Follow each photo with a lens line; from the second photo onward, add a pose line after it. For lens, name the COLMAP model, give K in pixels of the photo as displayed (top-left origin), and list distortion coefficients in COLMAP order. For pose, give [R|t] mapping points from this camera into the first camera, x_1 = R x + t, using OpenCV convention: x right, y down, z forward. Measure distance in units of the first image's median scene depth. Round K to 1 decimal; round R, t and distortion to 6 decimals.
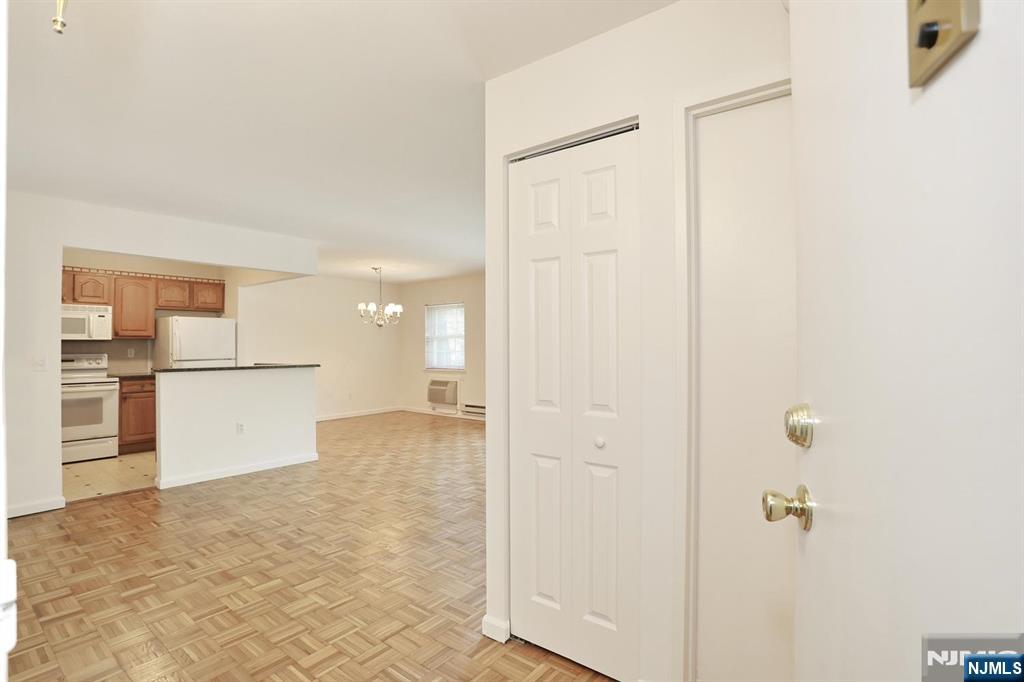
lens RADIAL K [[495.9, 0, 508.1], [0, 495.9, 339.1], [0, 0, 1]] dist [-0.070666, 0.027284]
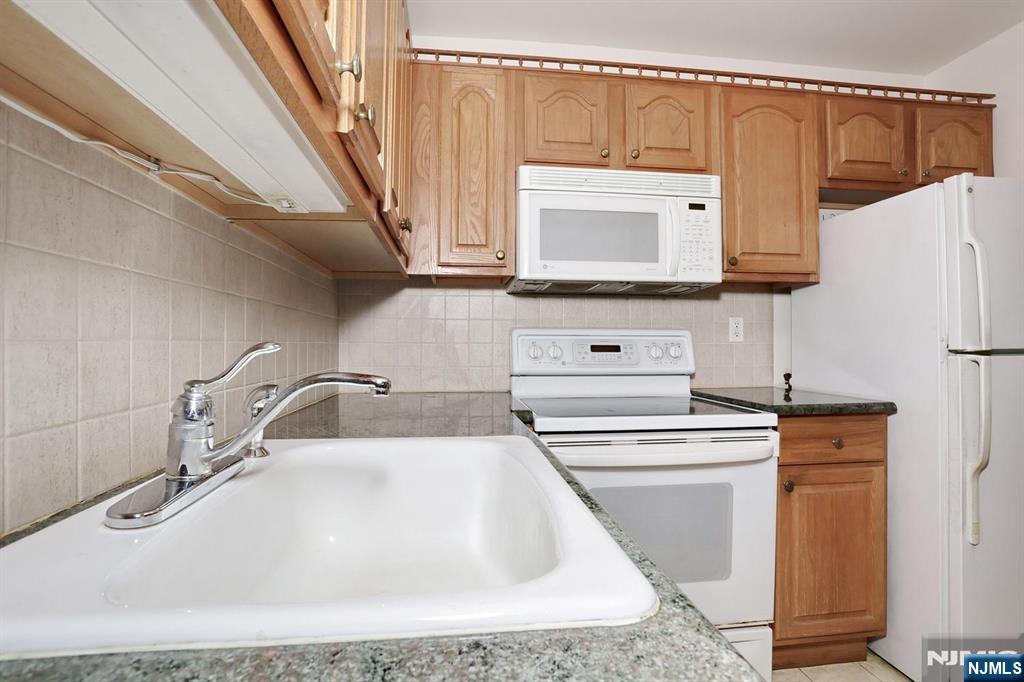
lens RADIAL K [[495.9, 0, 508.1], [0, 495.9, 339.1], [0, 0, 1]] dist [-0.070666, 0.027284]
pose [[0.706671, -0.004666, -0.707527, -0.950599], [0.008522, 0.999962, 0.001917, 0.049194], [0.707491, -0.007384, 0.706684, 0.916068]]
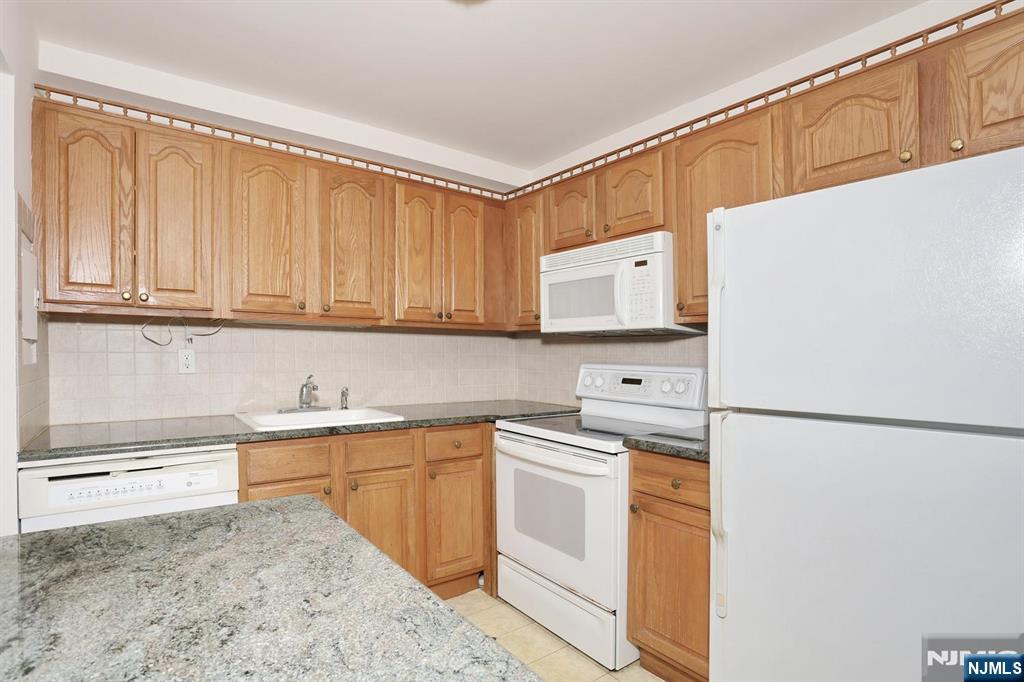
lens RADIAL K [[514.2, 0, 511.3], [0, 514.2, 371.0], [0, 0, 1]] dist [-0.049004, 0.000718]
pose [[-0.250936, 0.034889, -0.967375, -0.598743], [0.006351, 0.999388, 0.034396, 0.026037], [0.967983, 0.002488, -0.251004, 1.336272]]
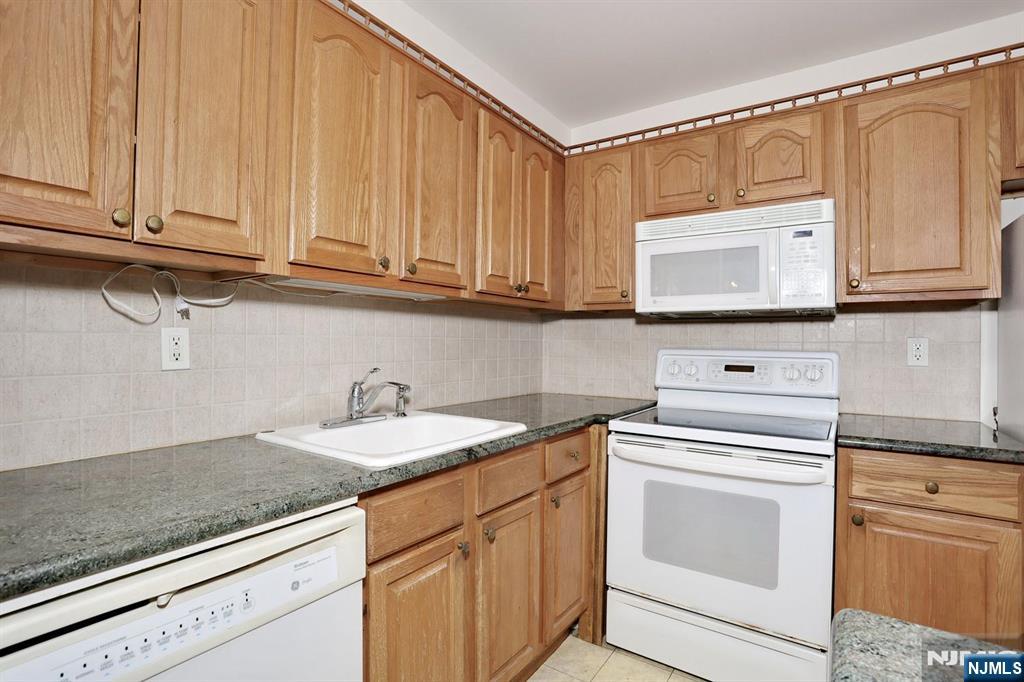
lens RADIAL K [[495.9, 0, 508.1], [0, 495.9, 339.1], [0, 0, 1]] dist [-0.070666, 0.027284]
pose [[0.064744, -0.001938, -0.997900, -0.723785], [0.006169, 0.999980, -0.001542, 0.028417], [0.997883, -0.006056, 0.064754, 1.044624]]
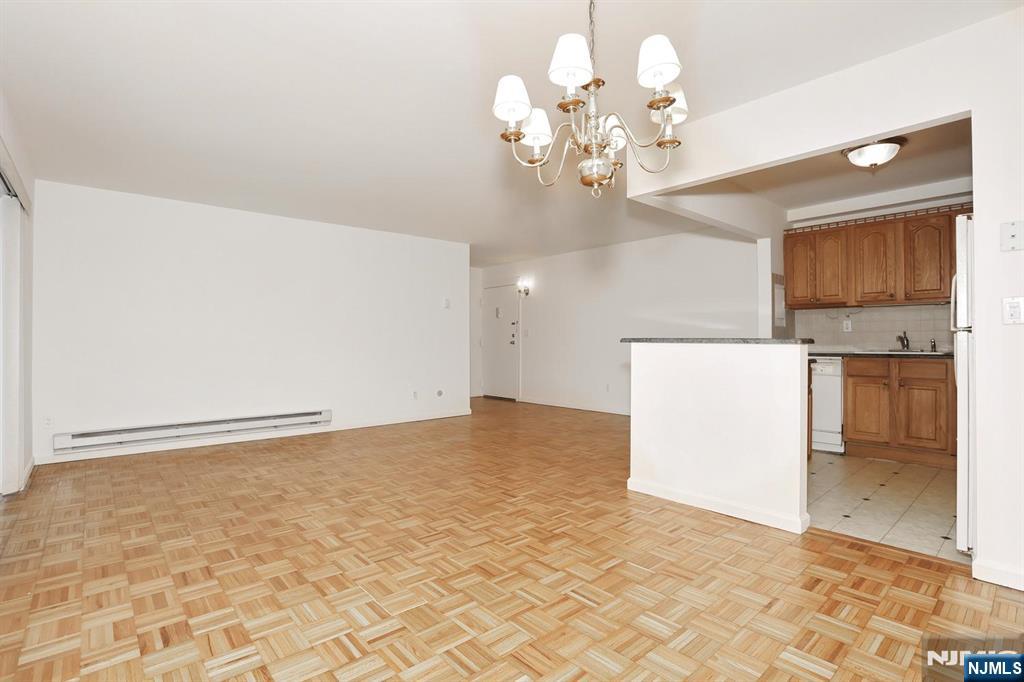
lens RADIAL K [[495.9, 0, 508.1], [0, 495.9, 339.1], [0, 0, 1]] dist [-0.070666, 0.027284]
pose [[-0.982980, 0.006570, 0.183597, -0.456977], [0.003583, 0.999856, -0.016595, 0.080176], [-0.183679, -0.015655, -0.982862, 2.134362]]
